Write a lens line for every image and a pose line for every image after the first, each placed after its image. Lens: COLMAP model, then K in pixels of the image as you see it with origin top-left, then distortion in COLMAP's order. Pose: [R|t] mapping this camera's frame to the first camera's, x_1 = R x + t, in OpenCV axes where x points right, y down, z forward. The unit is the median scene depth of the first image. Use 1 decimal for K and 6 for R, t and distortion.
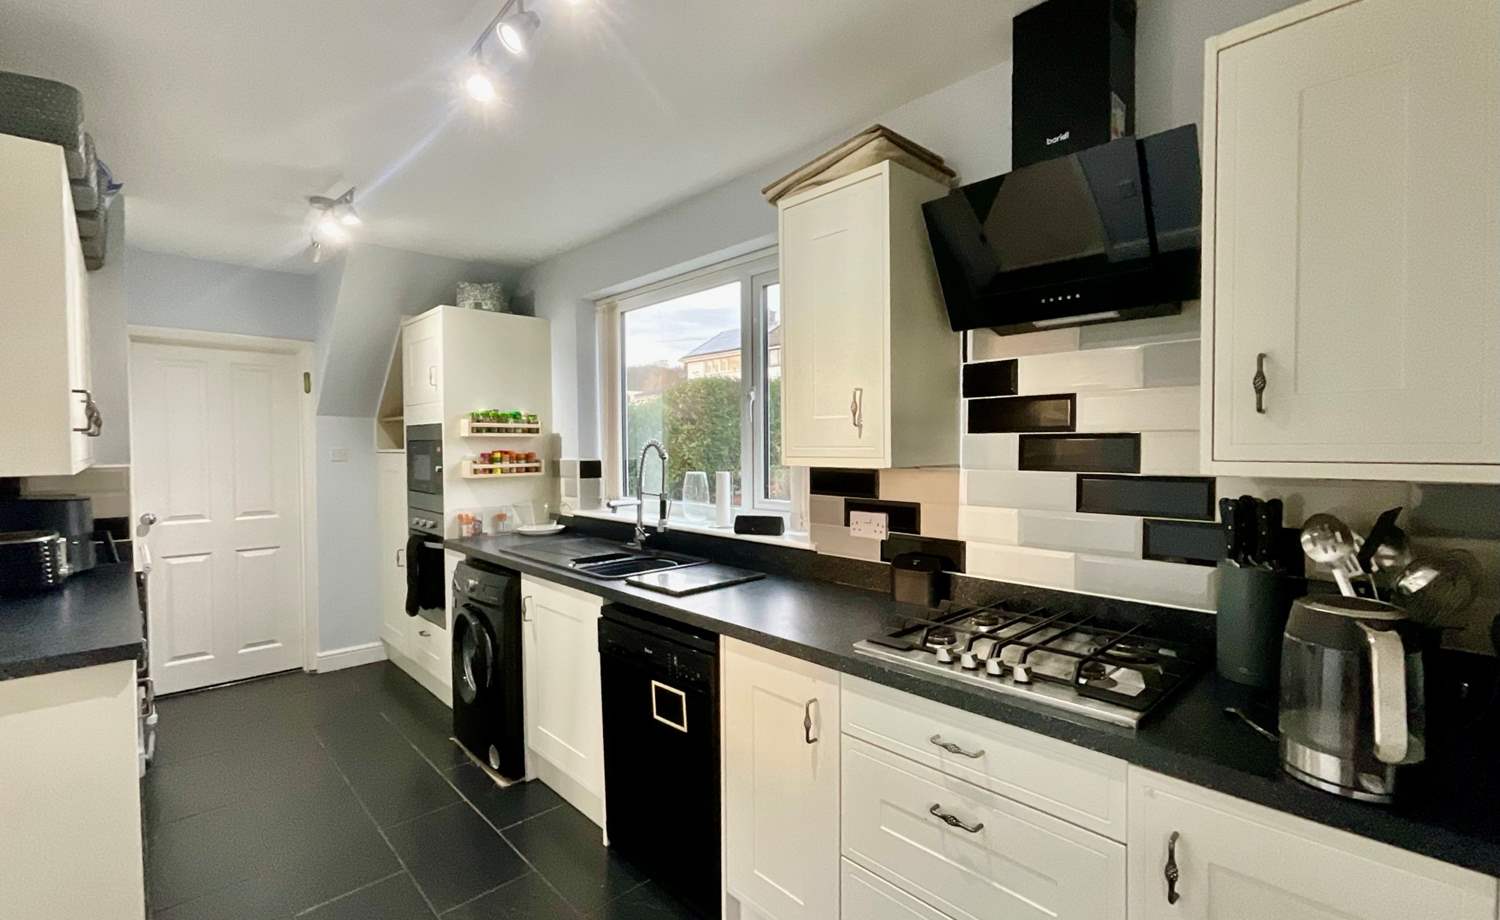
lens RADIAL K [[662.8, 0, 749.9], [0, 662.8, 457.0], [0, 0, 1]] dist [-0.003194, -0.000406]
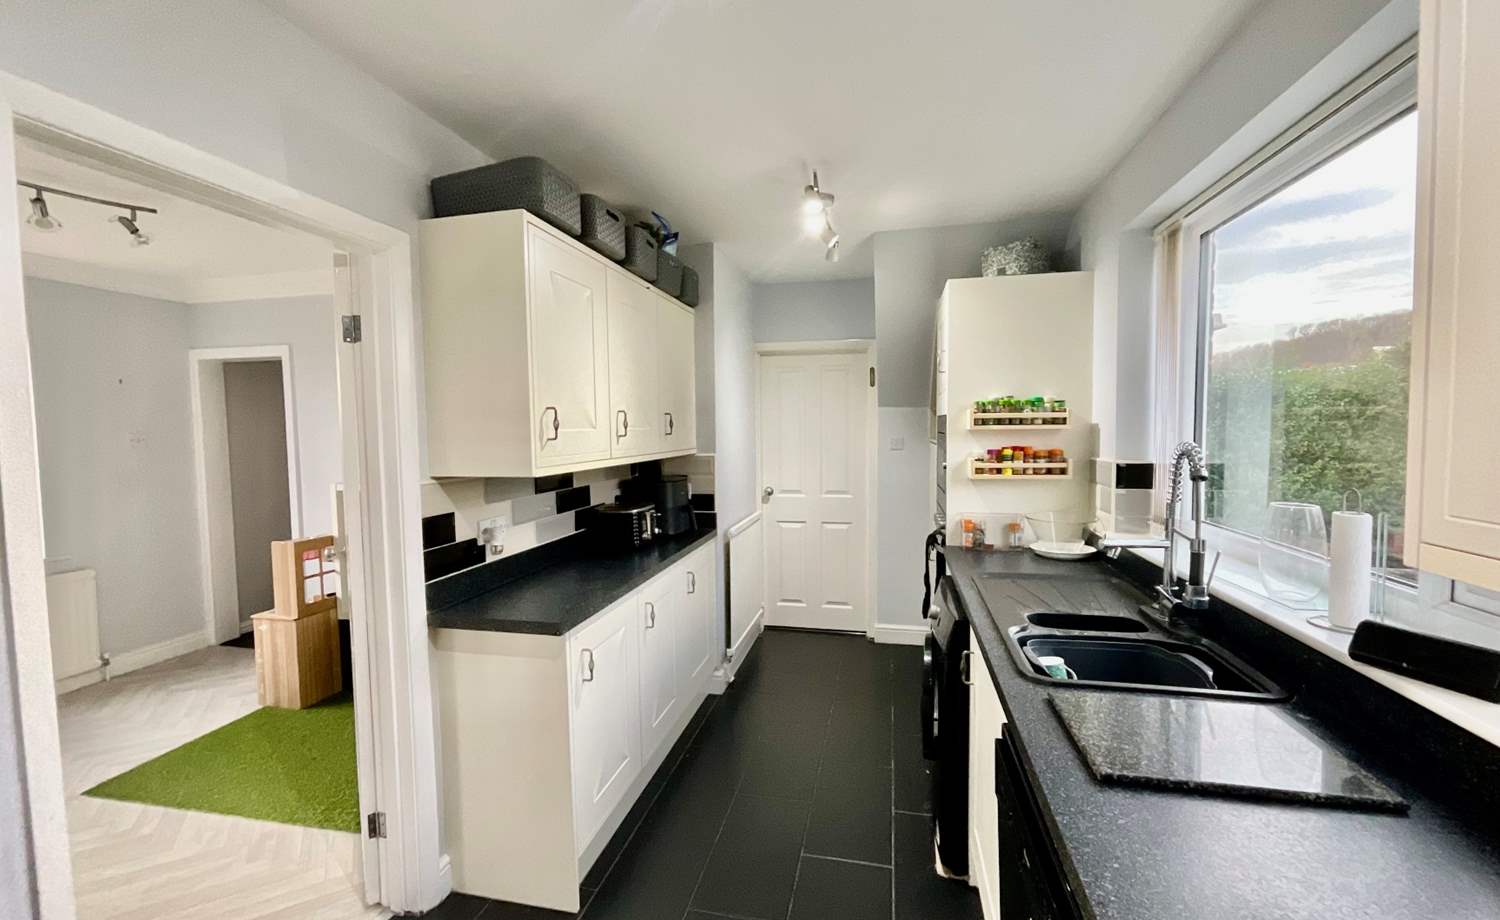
lens RADIAL K [[609.4, 0, 762.9], [0, 609.4, 465.9], [0, 0, 1]] dist [0.000206, 0.000500]
pose [[0.572374, 0.053431, -0.818250, 0.061144], [-0.007611, 0.998178, 0.059856, -0.027963], [0.819957, -0.028032, 0.571738, 0.313606]]
